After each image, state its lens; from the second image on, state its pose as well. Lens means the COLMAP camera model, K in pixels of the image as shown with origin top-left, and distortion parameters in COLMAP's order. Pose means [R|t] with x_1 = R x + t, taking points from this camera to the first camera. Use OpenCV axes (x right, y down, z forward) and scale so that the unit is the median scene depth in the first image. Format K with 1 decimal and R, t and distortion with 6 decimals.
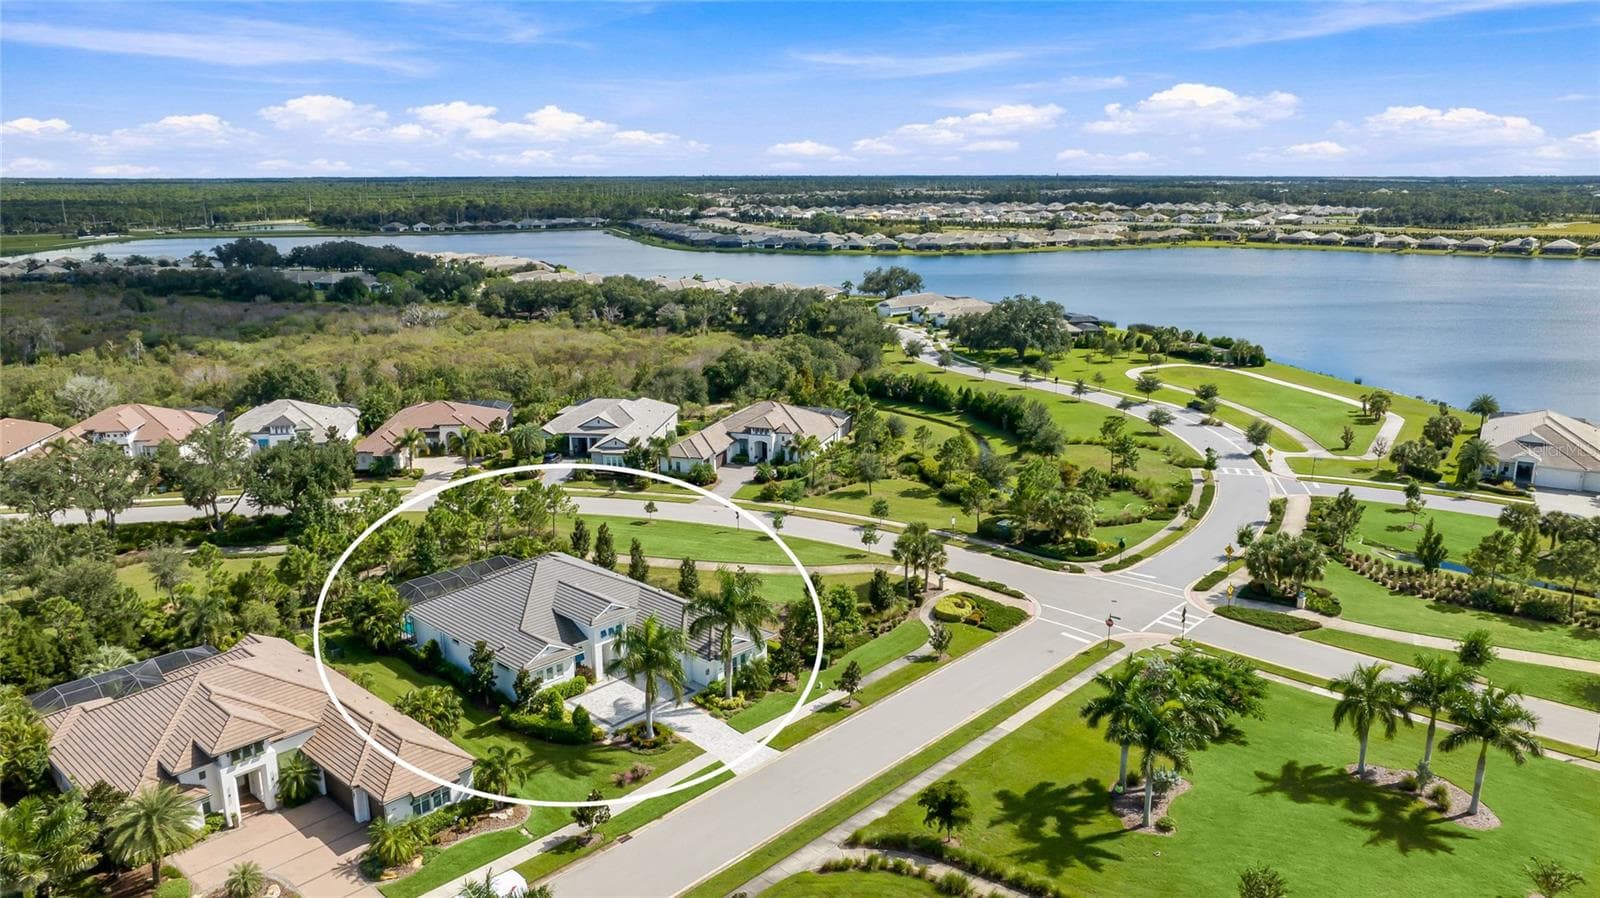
lens RADIAL K [[1159.8, 0, 800.0], [0, 1159.8, 449.0], [0, 0, 1]] dist [-0.028574, -0.002952]
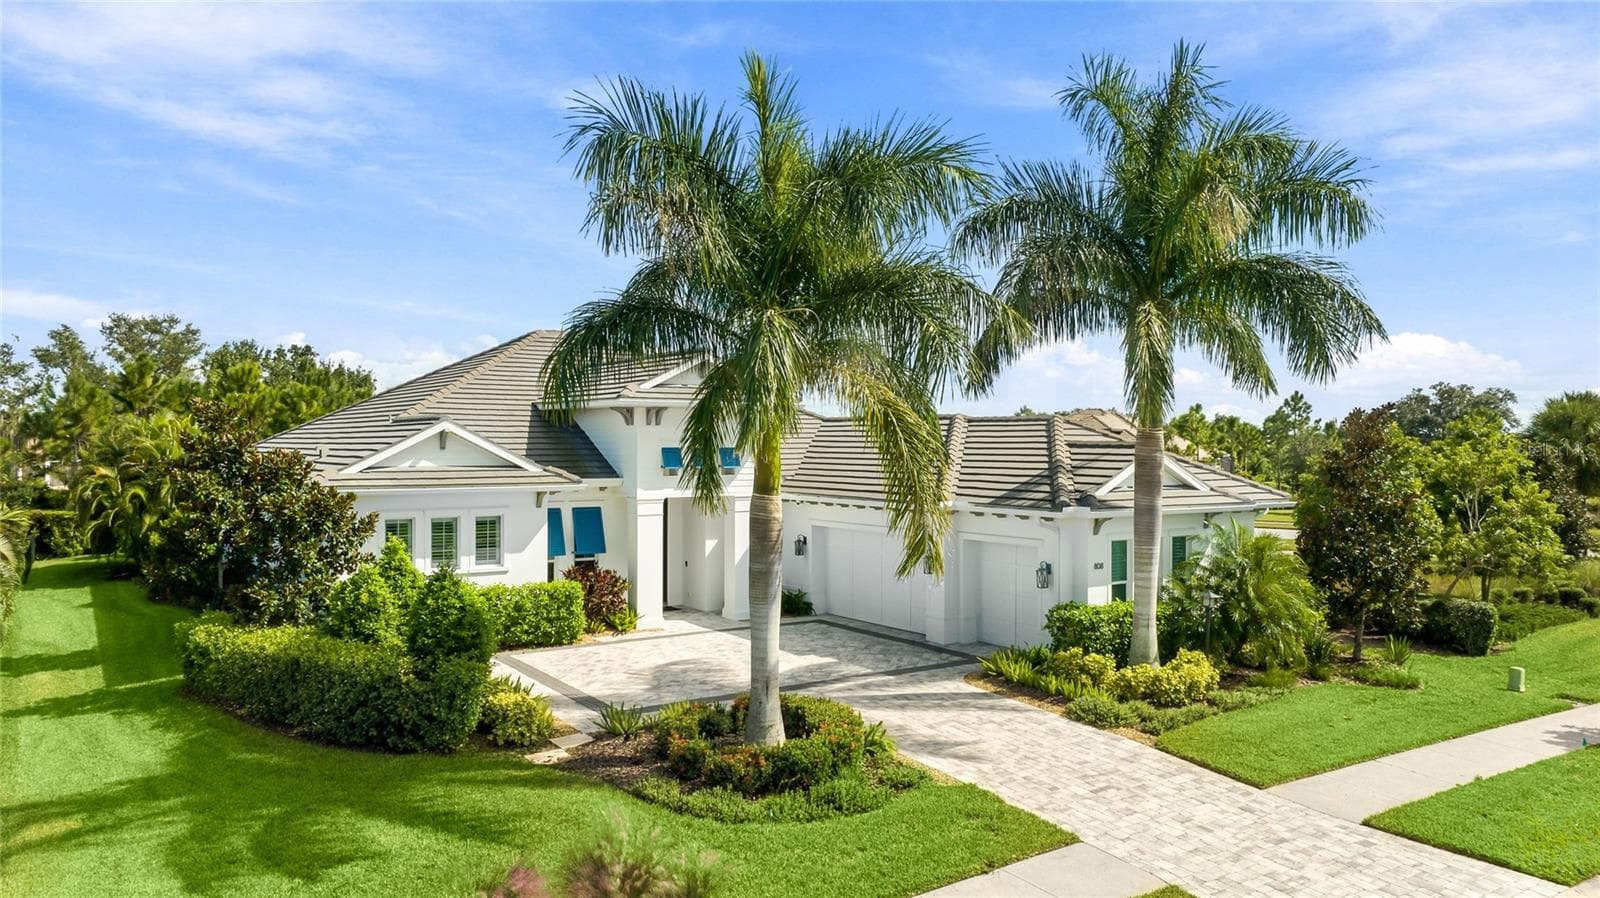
lens RADIAL K [[1159.8, 0, 800.0], [0, 1159.8, 449.0], [0, 0, 1]] dist [-0.028574, -0.002952]
pose [[0.973280, 0.002205, -0.229610, -0.075505], [-0.056598, 0.971405, -0.230582, 0.230866], [0.222536, 0.237417, 0.945574, 0.762483]]
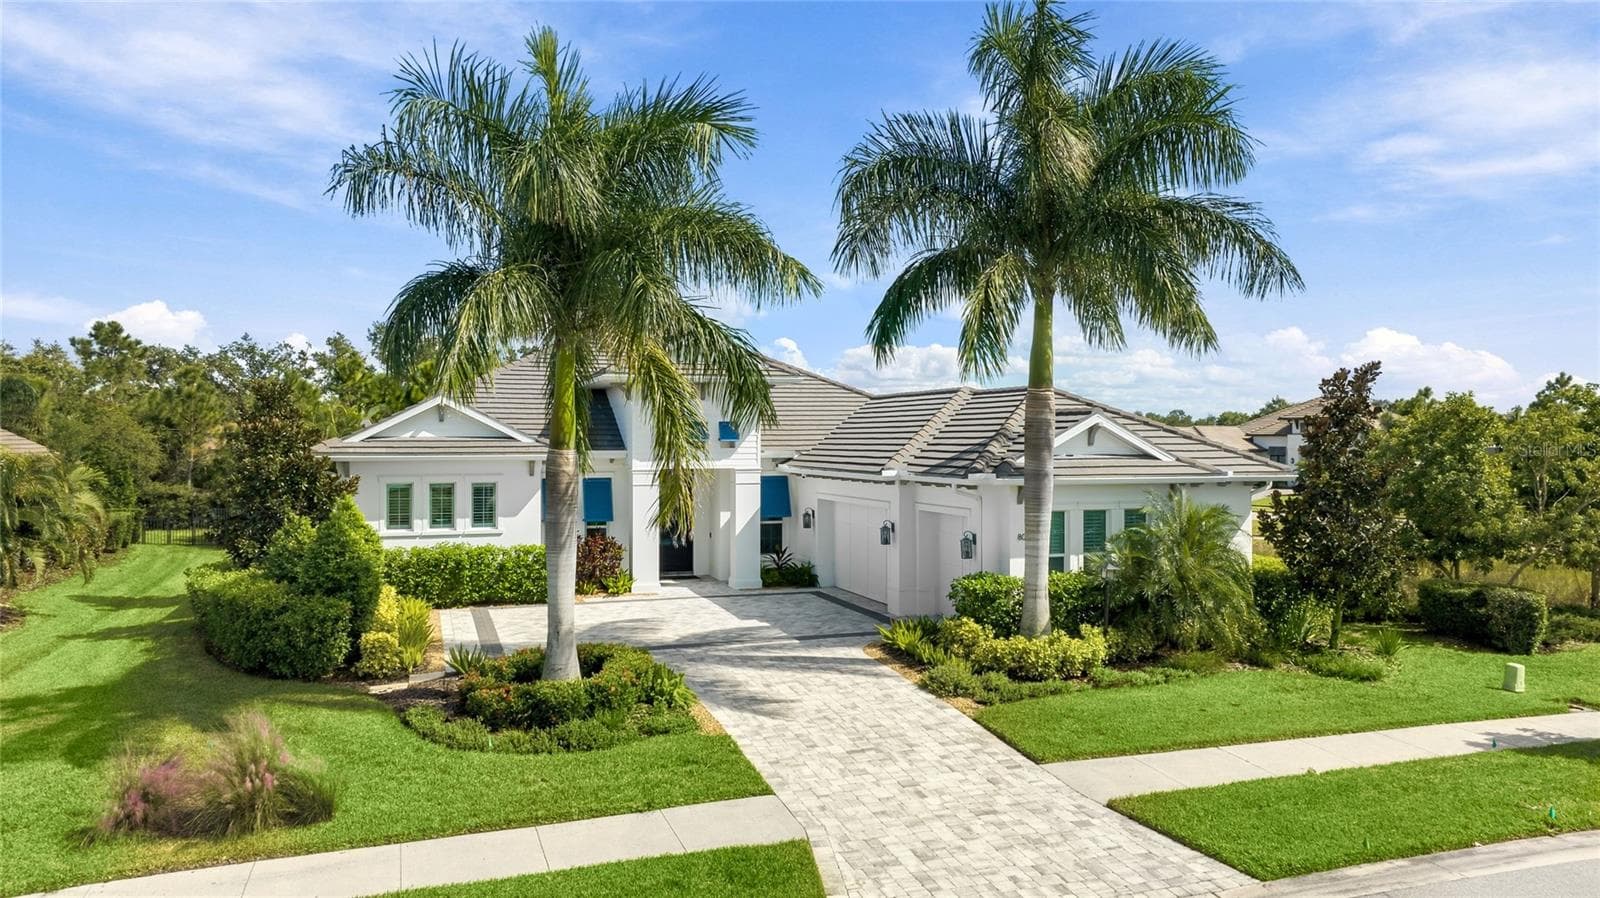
lens RADIAL K [[1139.1, 0, 800.0], [0, 1139.1, 449.0], [0, 0, 1]] dist [-0.022177, -0.001266]
pose [[0.880628, 0.001831, -0.473805, 0.001278], [-0.113804, 0.971536, -0.207764, 0.230671], [0.459939, 0.236884, 0.855770, 0.792380]]
